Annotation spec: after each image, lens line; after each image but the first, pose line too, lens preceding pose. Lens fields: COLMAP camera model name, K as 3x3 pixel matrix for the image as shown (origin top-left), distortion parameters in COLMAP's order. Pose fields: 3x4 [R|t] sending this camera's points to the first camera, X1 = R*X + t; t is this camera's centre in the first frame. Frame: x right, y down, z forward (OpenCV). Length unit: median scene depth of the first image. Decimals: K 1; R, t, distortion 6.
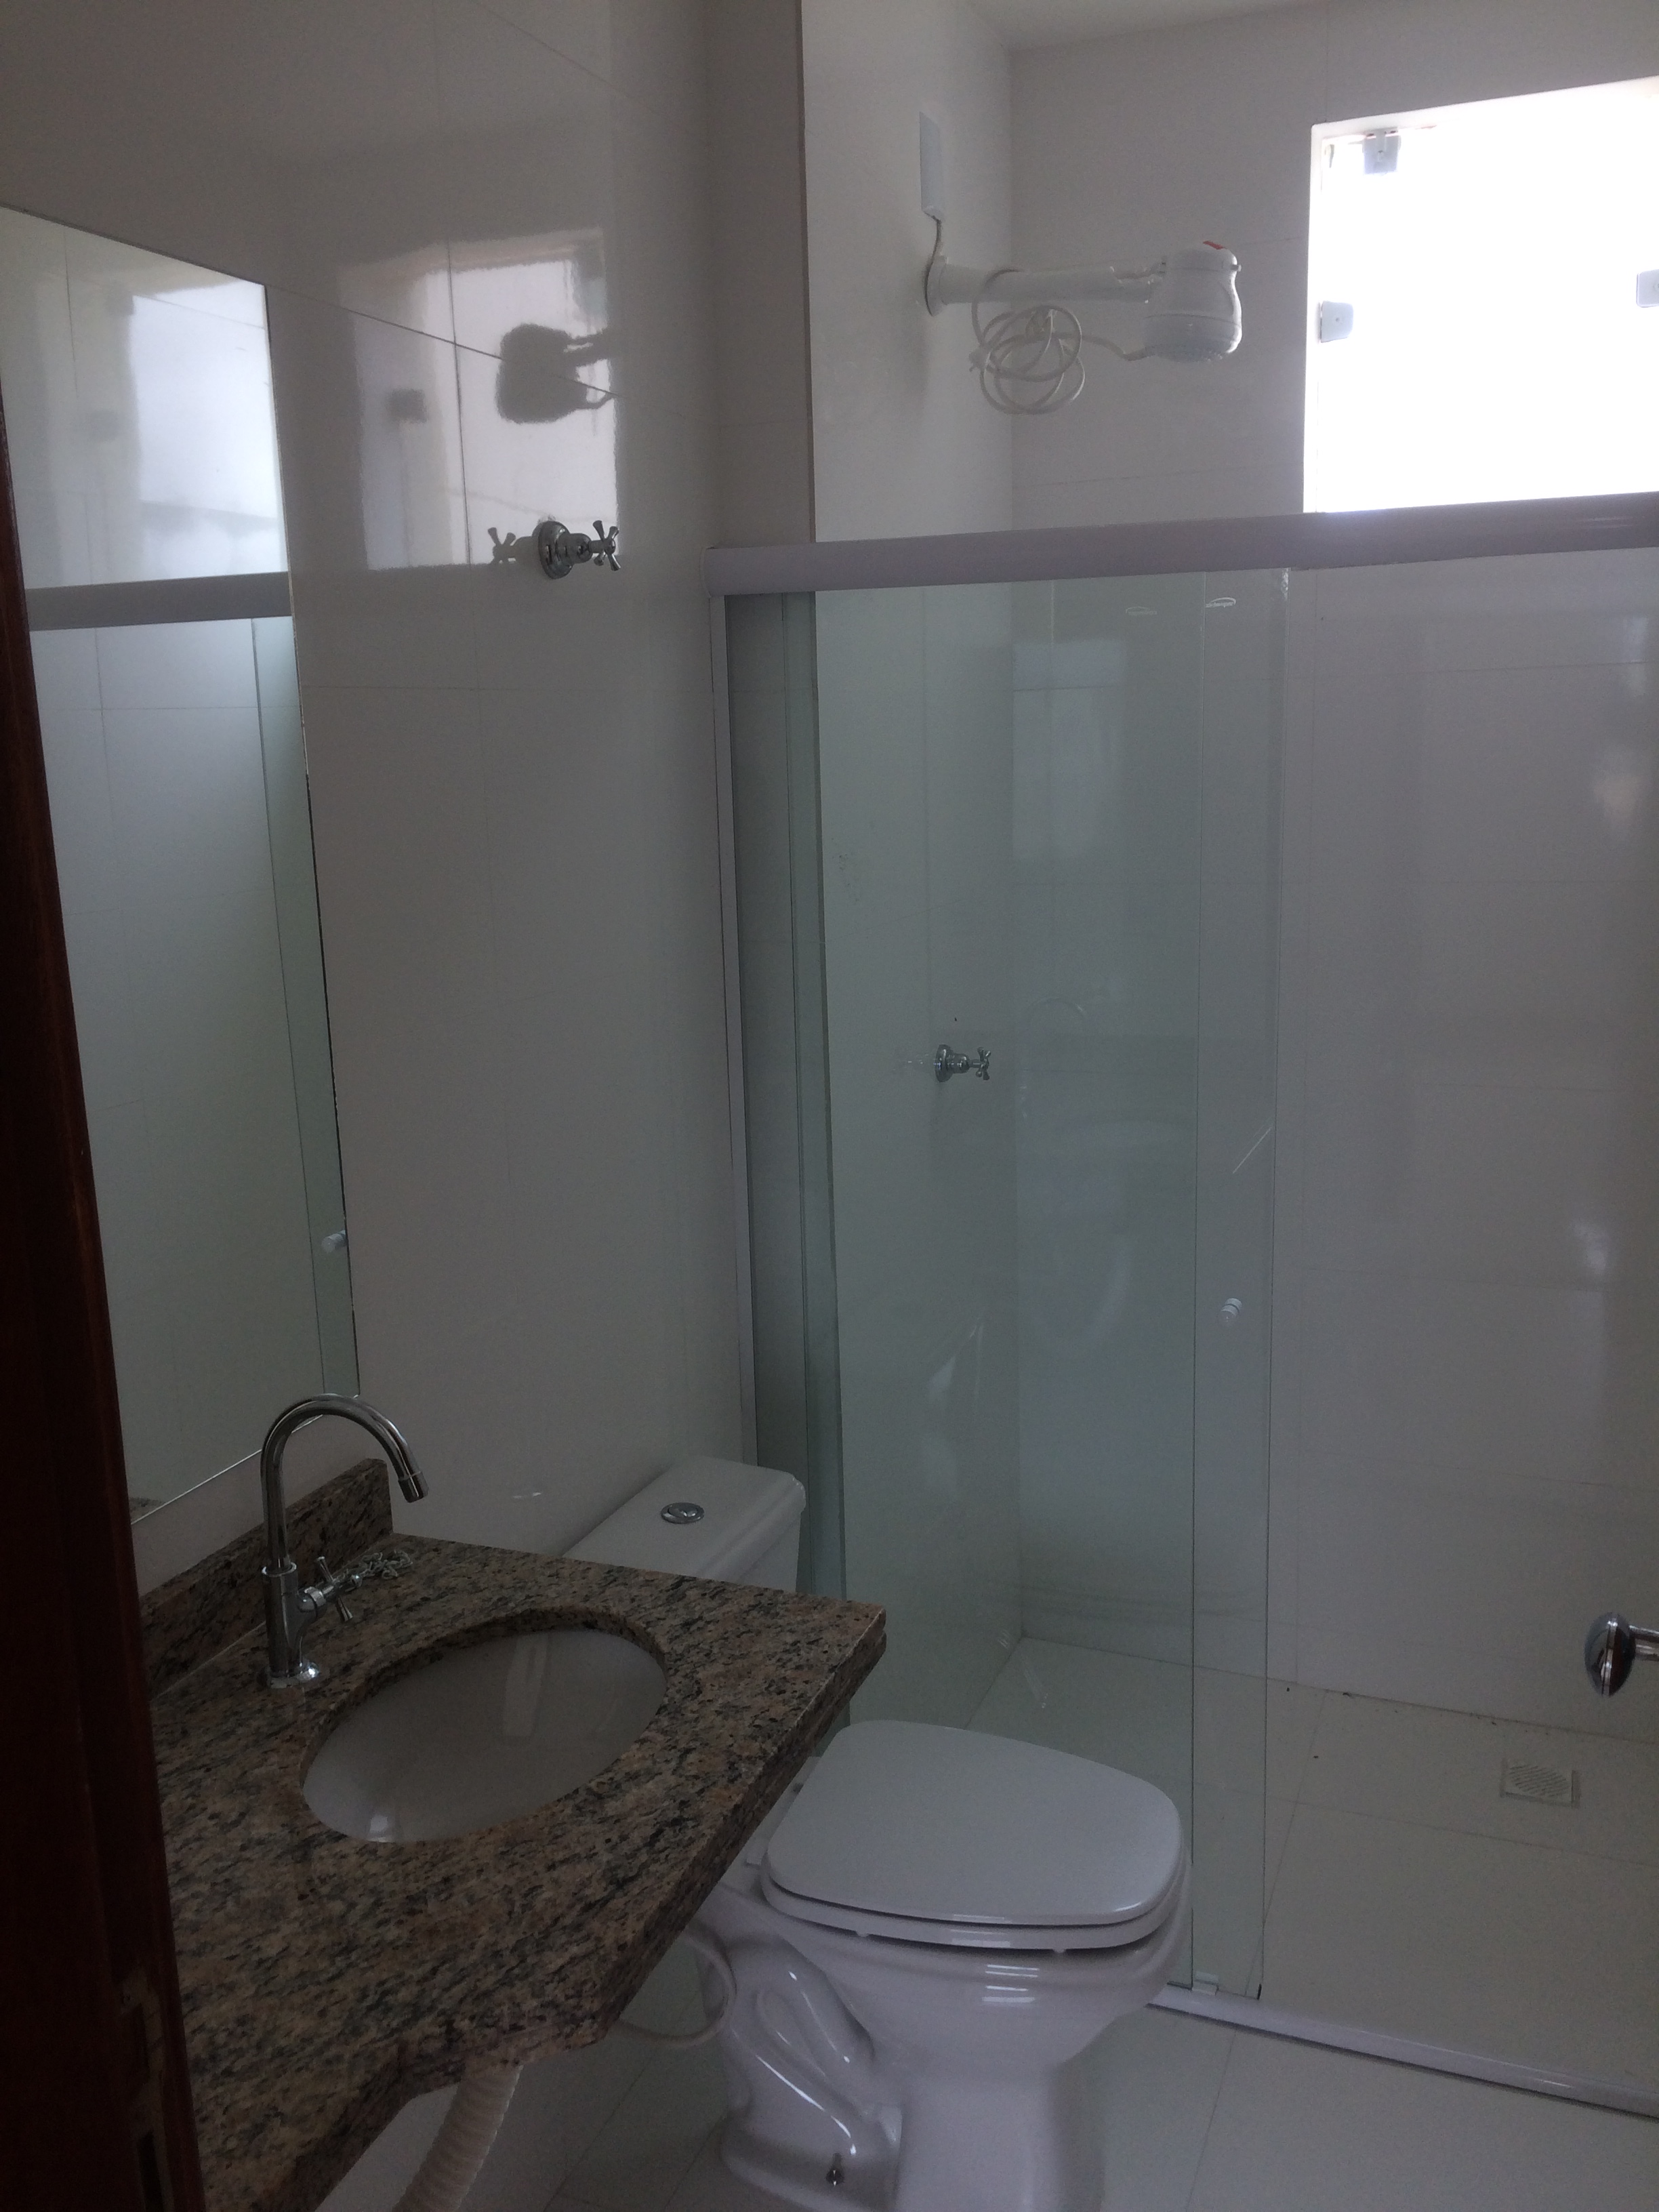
lens RADIAL K [[1873.7, 0, 829.5], [0, 1873.7, 1106.0], [0, 0, 1]] dist [0.065981, -0.087336]
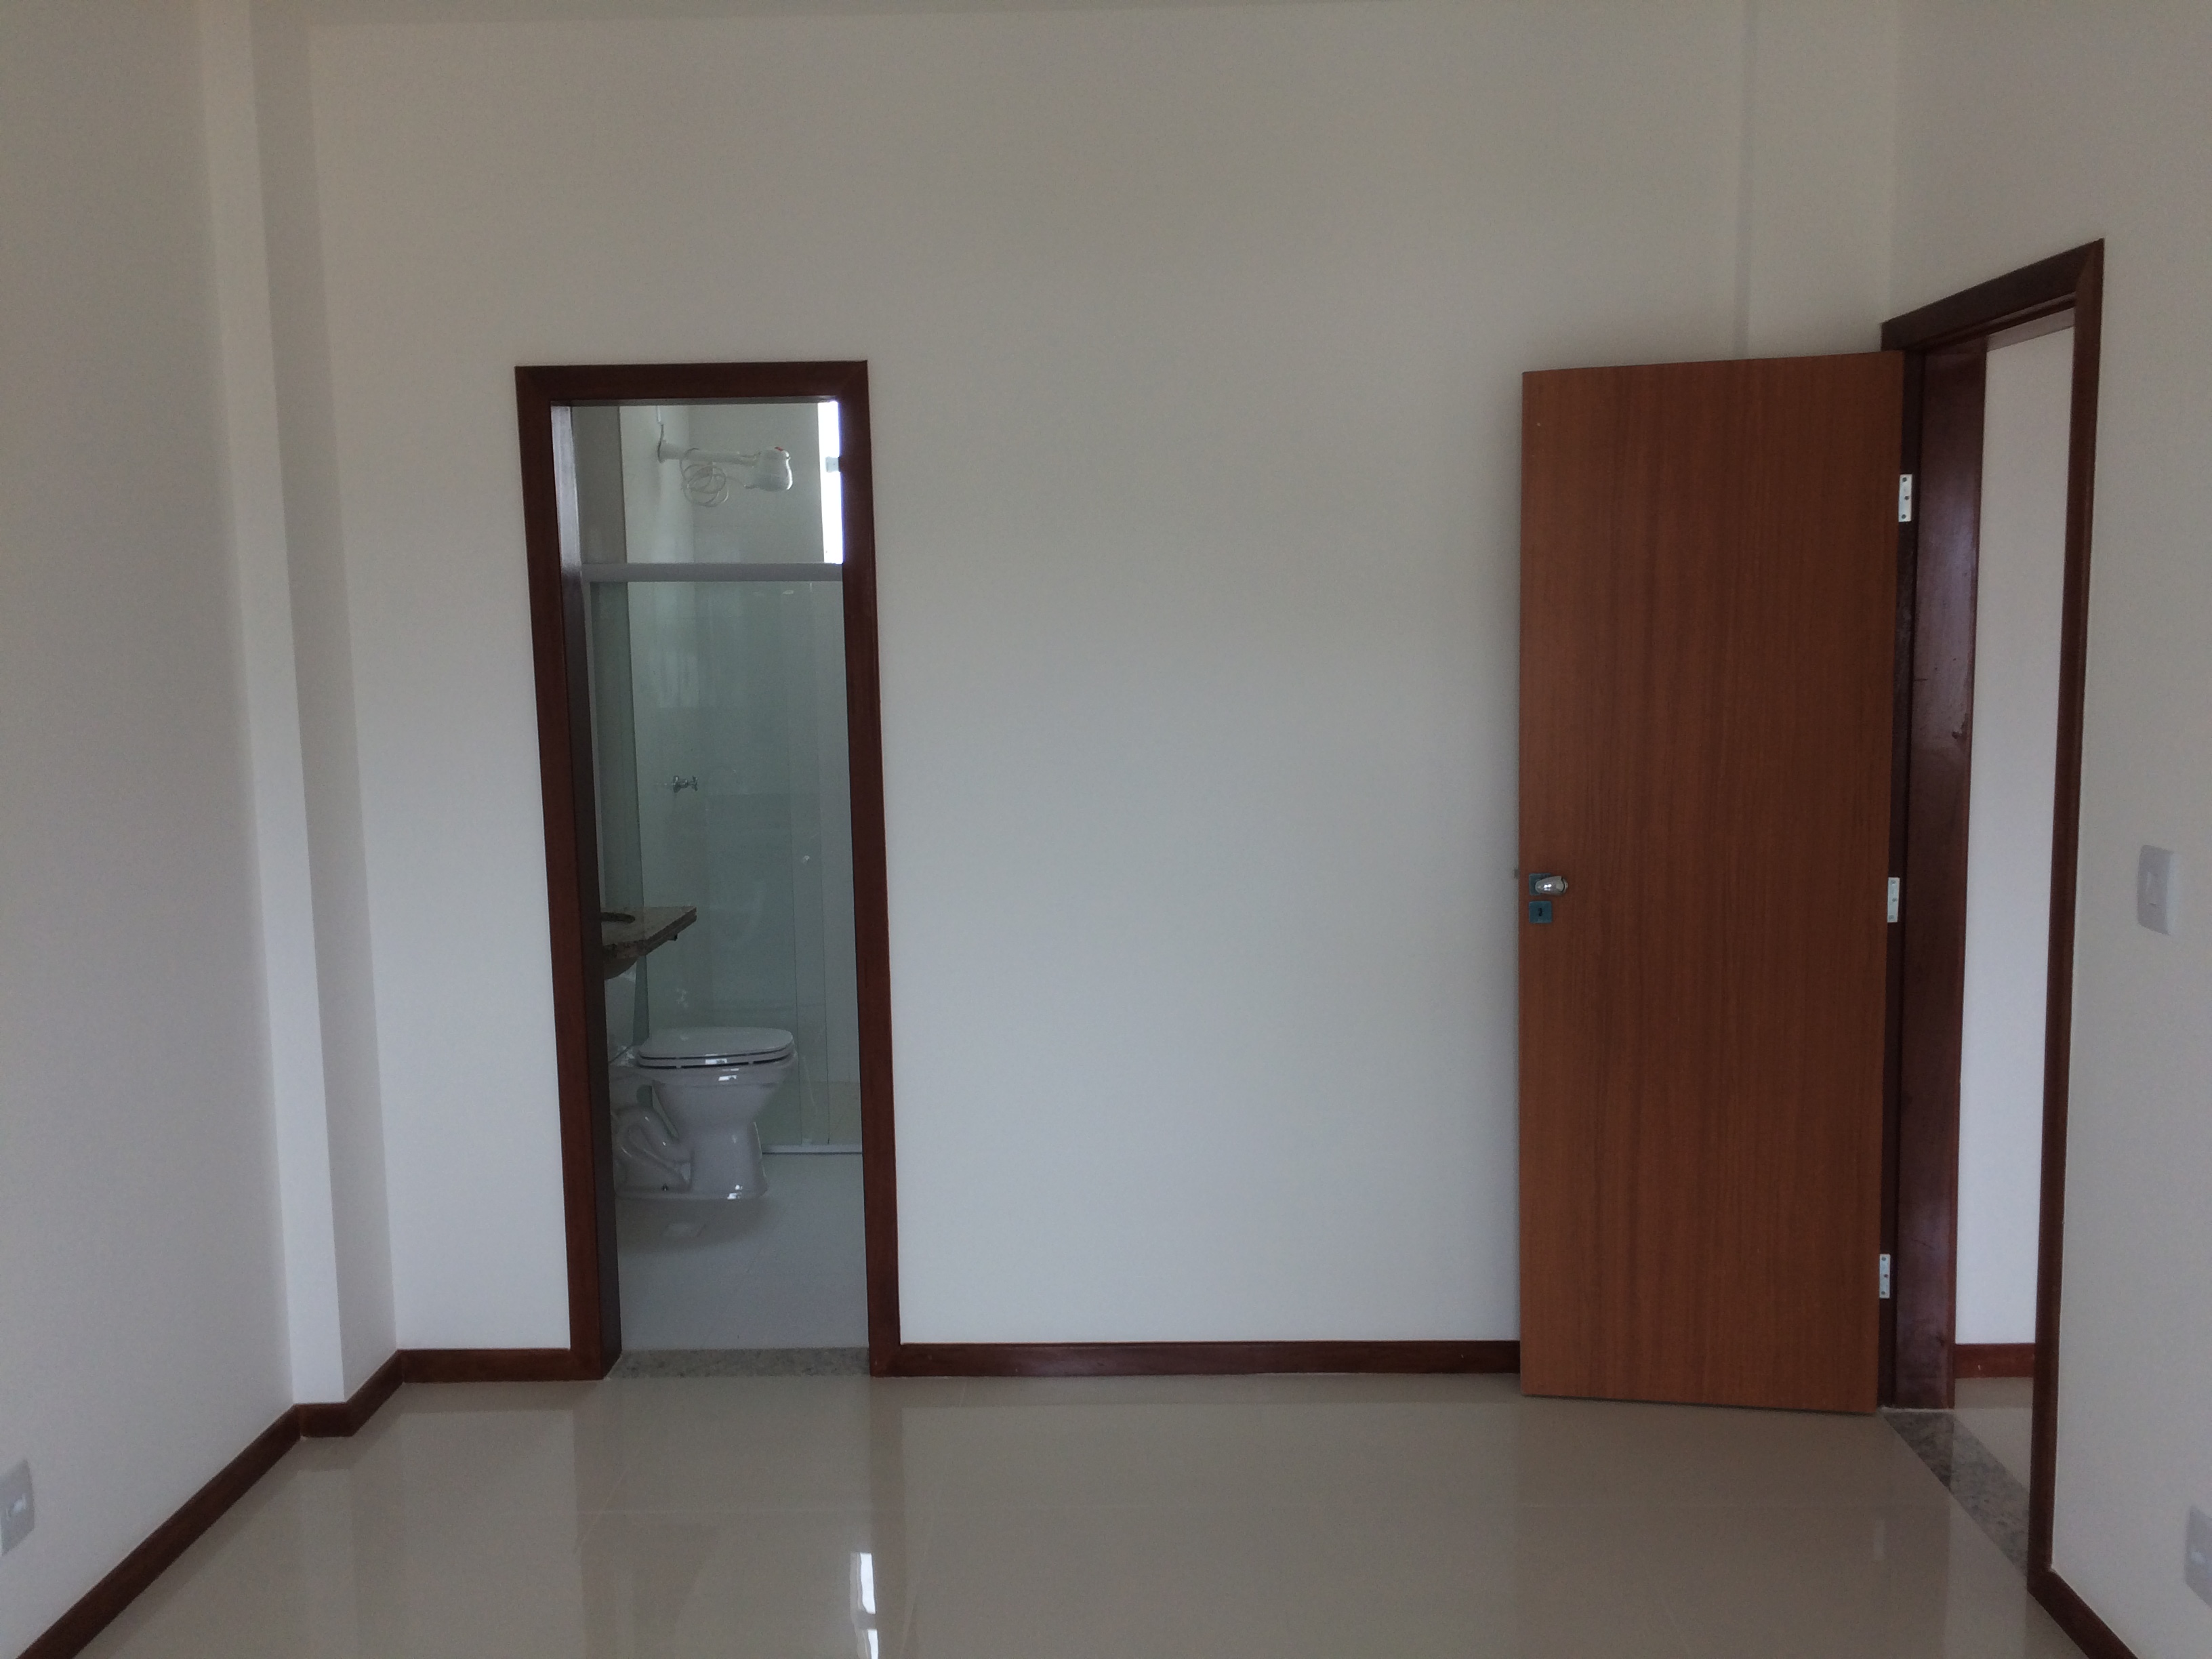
lens RADIAL K [[1873.7, 0, 1106.0], [0, 1873.7, 829.5], [0, 0, 1]] dist [0.065981, -0.087336]
pose [[0.938934, -0.027044, 0.343032, -0.252356], [0.058868, 0.994834, -0.082700, 0.272881], [-0.339023, 0.097844, 0.935676, -1.392740]]
